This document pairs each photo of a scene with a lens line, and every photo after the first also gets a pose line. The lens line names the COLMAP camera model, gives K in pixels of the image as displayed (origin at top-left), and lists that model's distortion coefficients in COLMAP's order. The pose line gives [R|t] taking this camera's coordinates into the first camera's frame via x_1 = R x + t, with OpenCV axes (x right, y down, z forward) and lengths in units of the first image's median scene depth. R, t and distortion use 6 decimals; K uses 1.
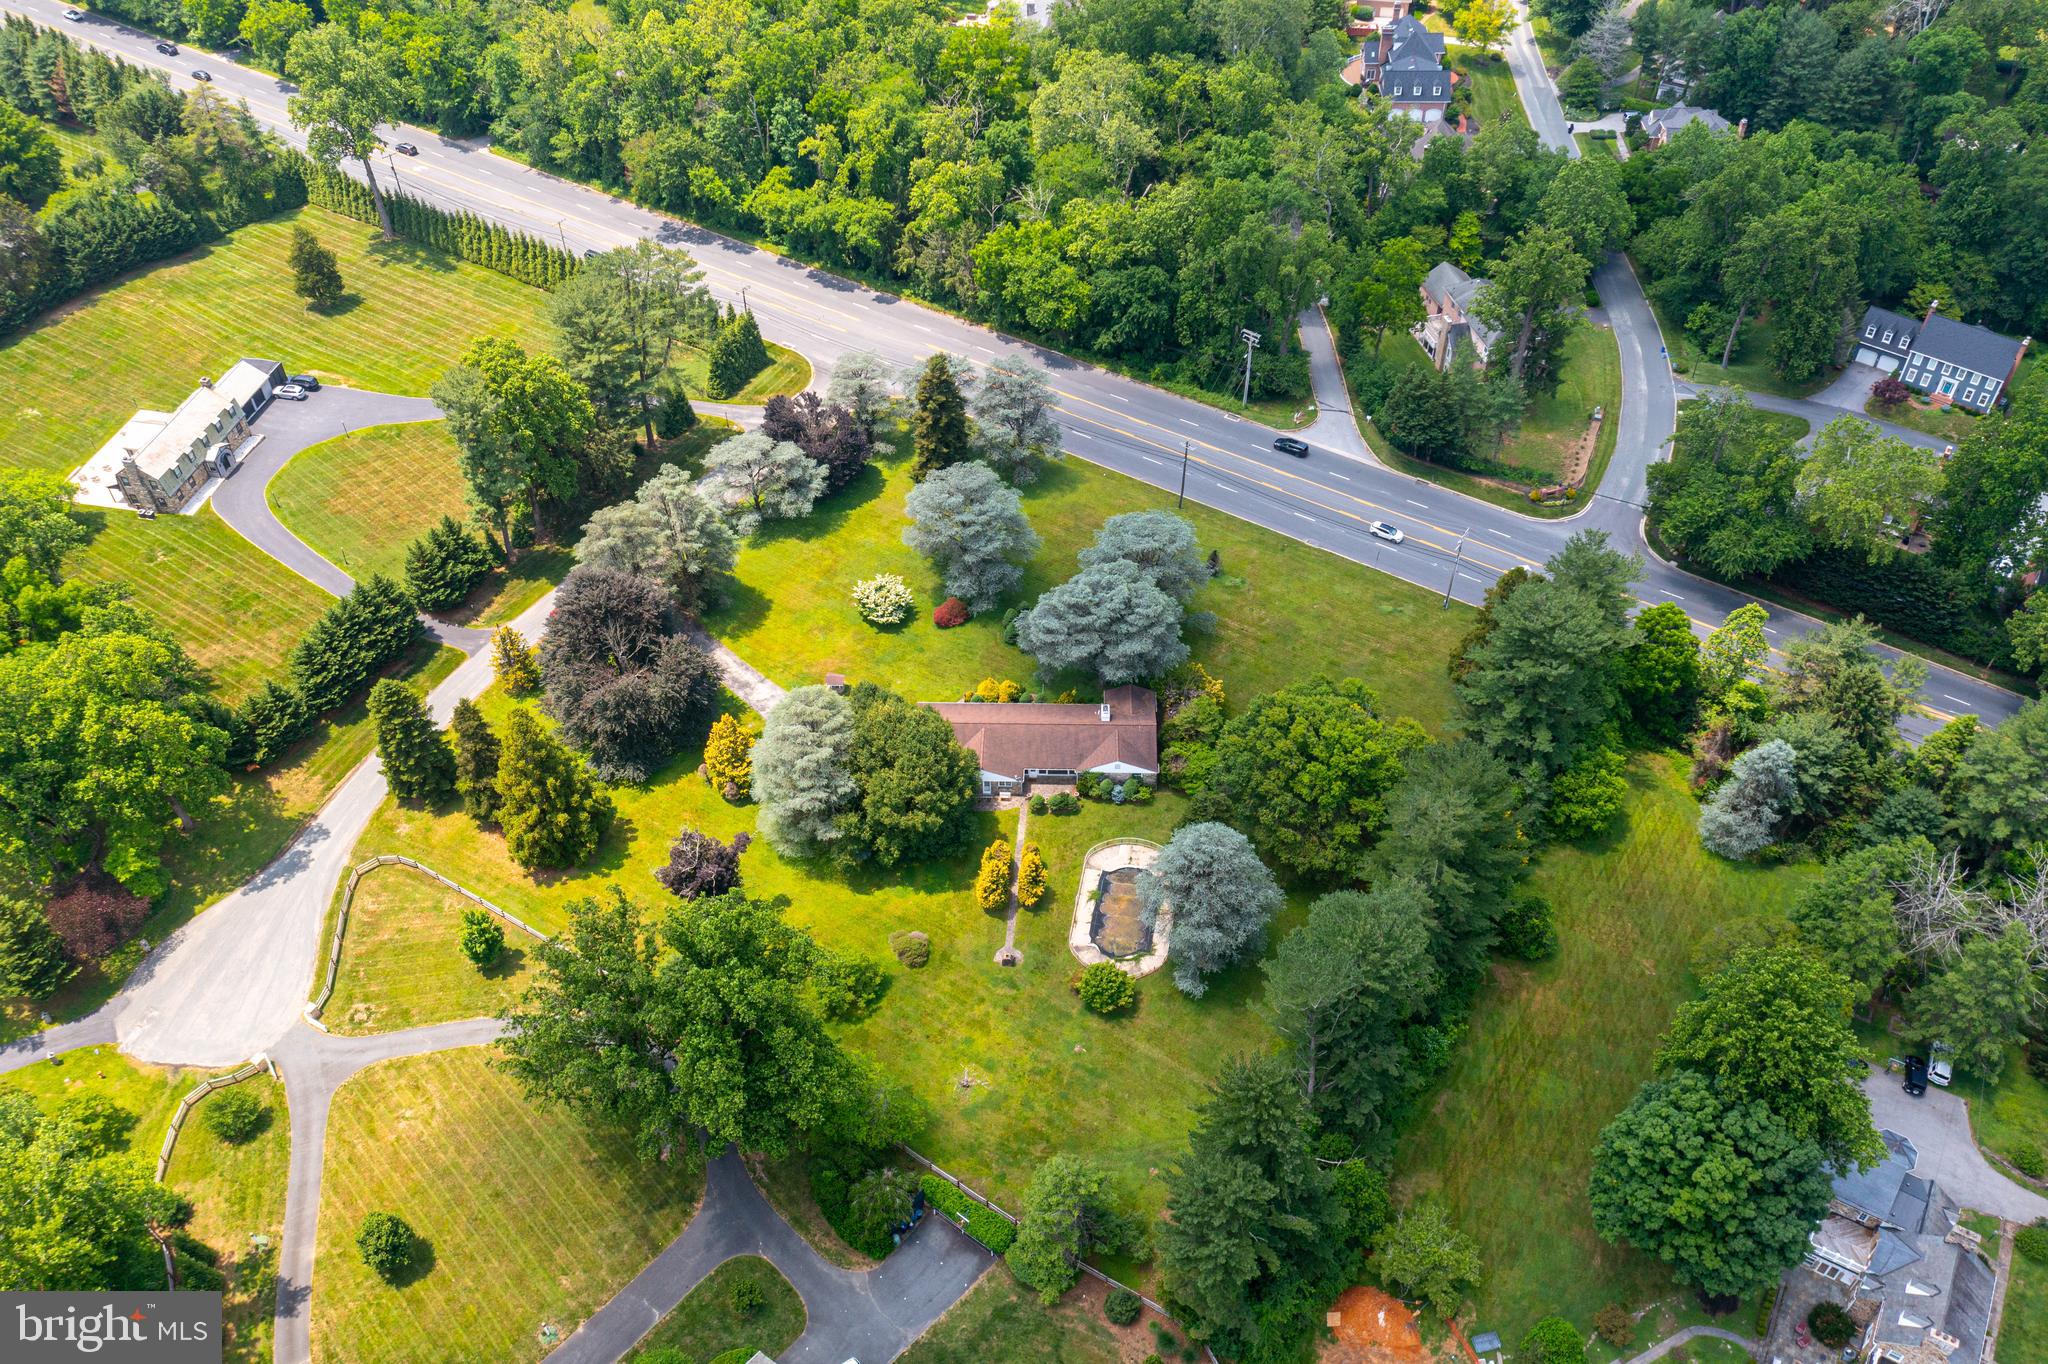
lens RADIAL K [[1603.9, 0, 1022.9], [0, 1603.9, 682.3], [0, 0, 1]] dist [-0.008023, -0.001212]
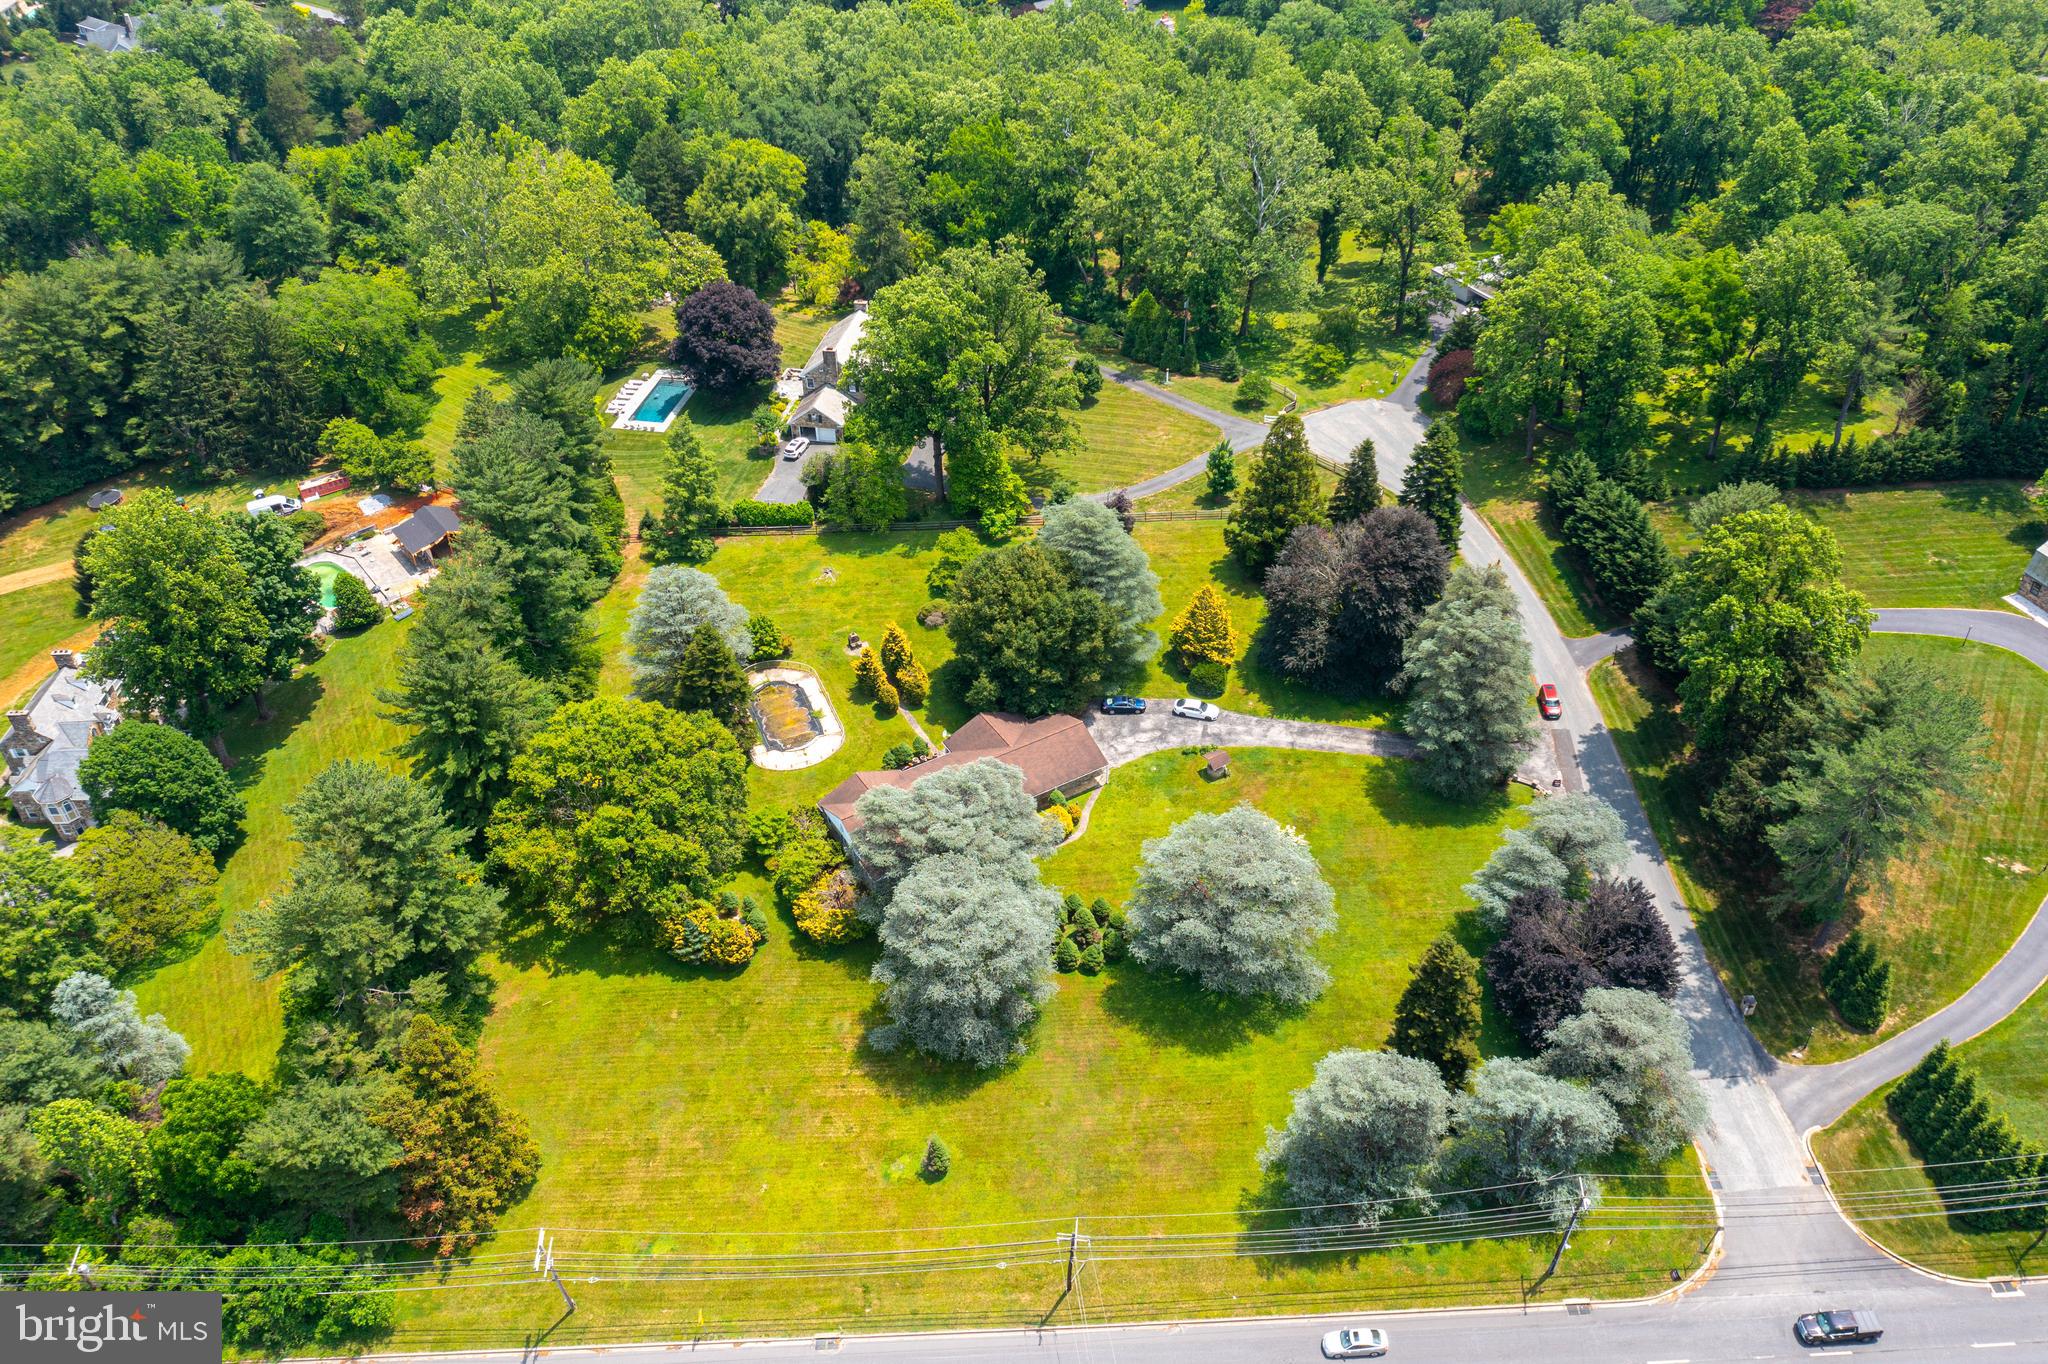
lens RADIAL K [[1603.9, 0, 1022.9], [0, 1603.9, 682.3], [0, 0, 1]] dist [-0.008023, -0.001212]
pose [[-0.839993, 0.367220, -0.399451, 0.314010], [-0.353126, 0.188963, 0.916294, -0.799043], [0.411963, 0.910737, -0.029053, 0.992368]]
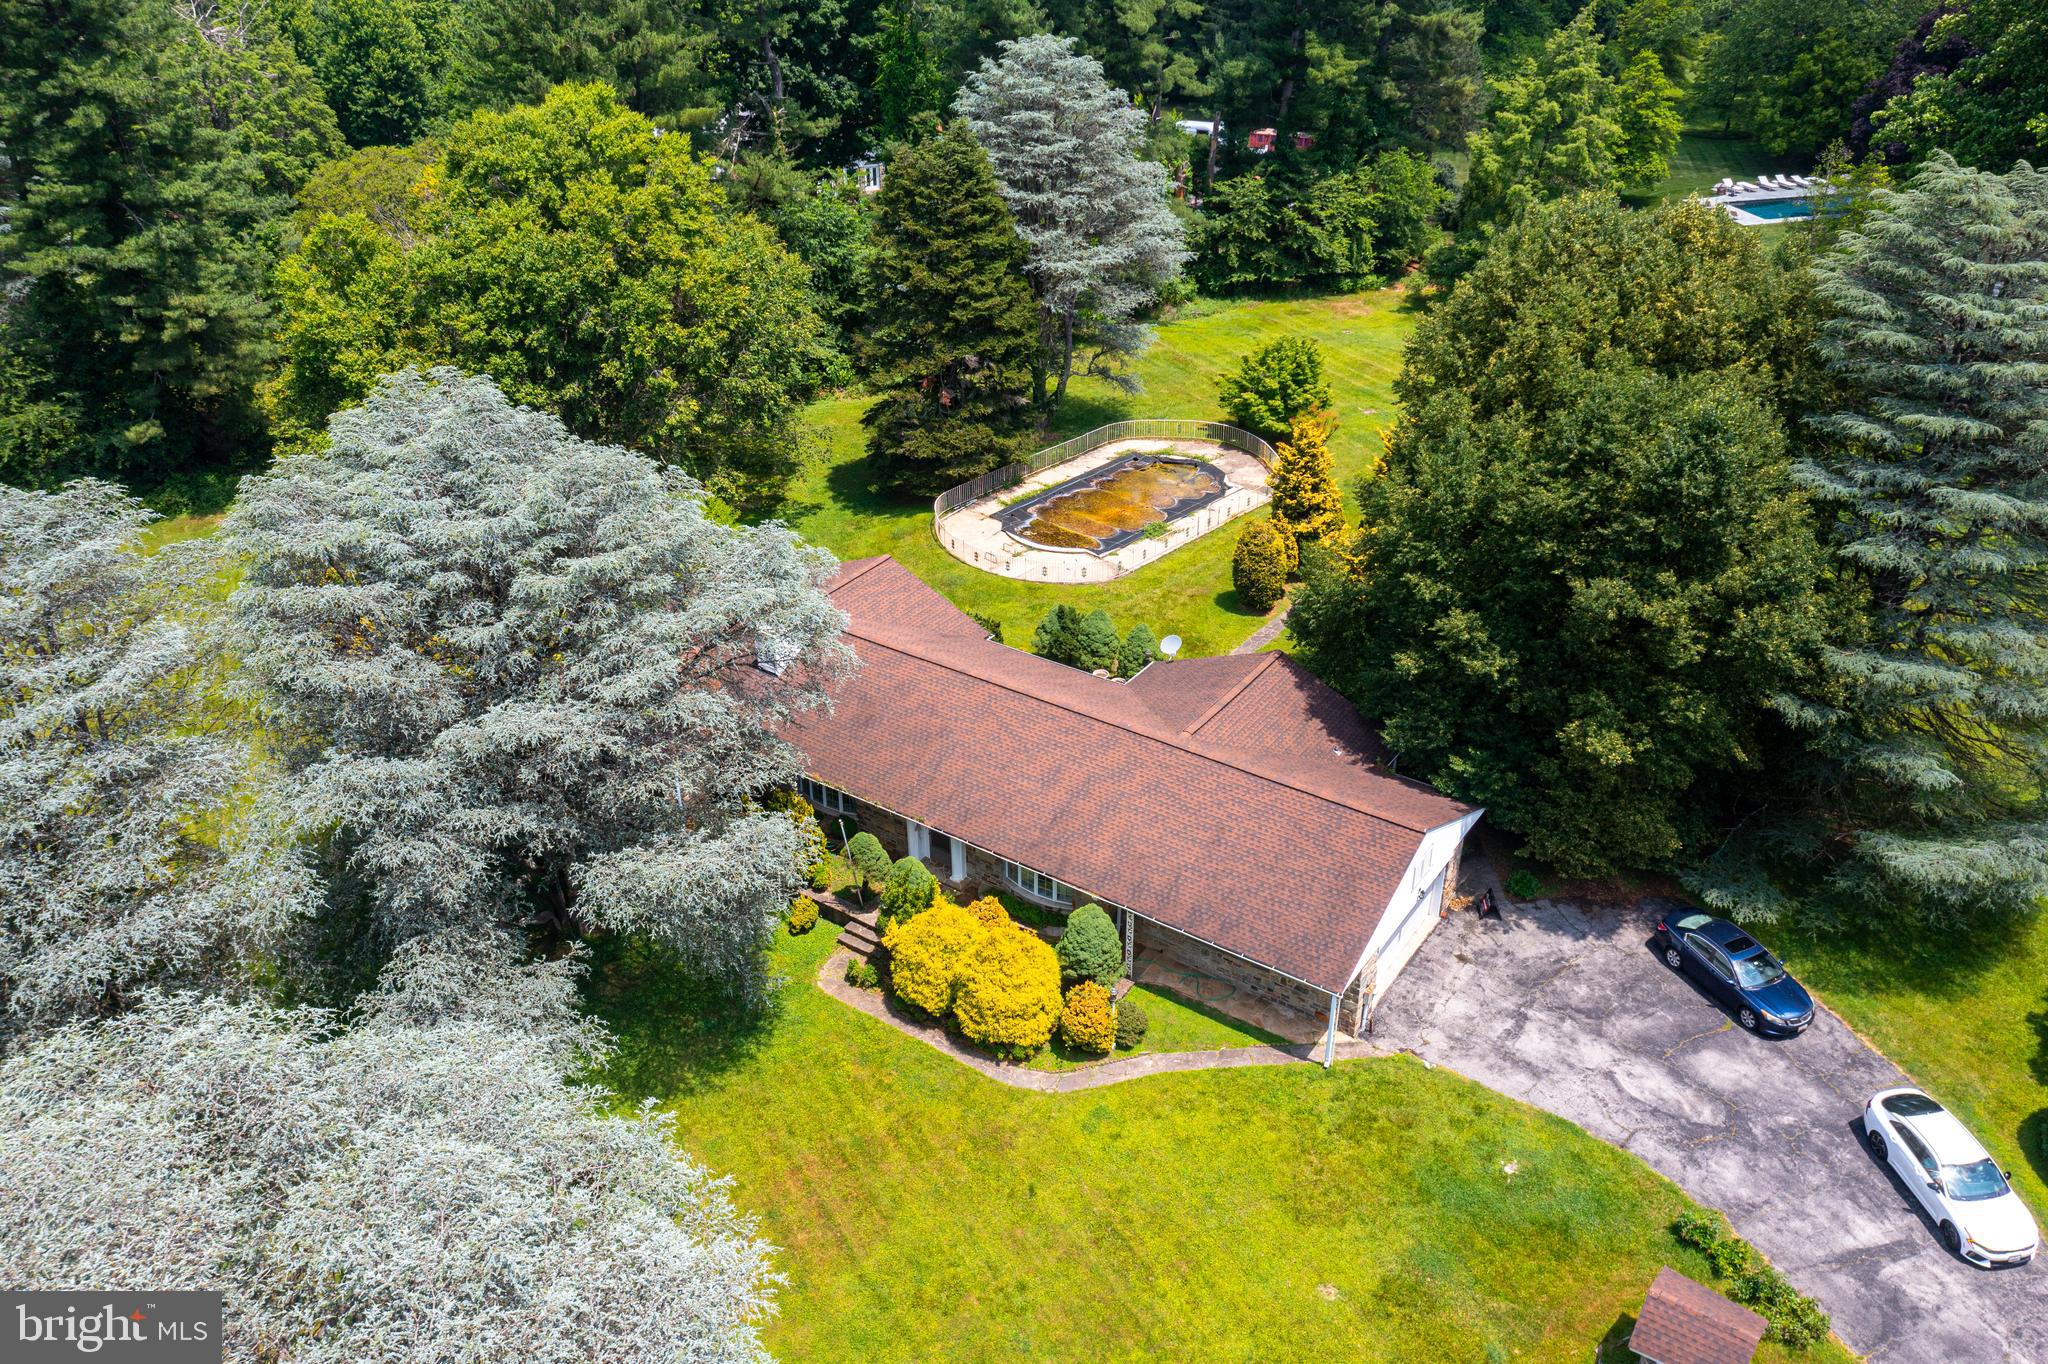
lens RADIAL K [[1618.7, 0, 1042.4], [0, 1618.7, 676.8], [0, 0, 1]] dist [-0.007526, 0.001166]
pose [[-0.845025, -0.245586, 0.474995, -0.128745], [0.391346, 0.321298, 0.862332, -0.212050], [-0.364392, 0.914579, -0.175396, 1.042126]]
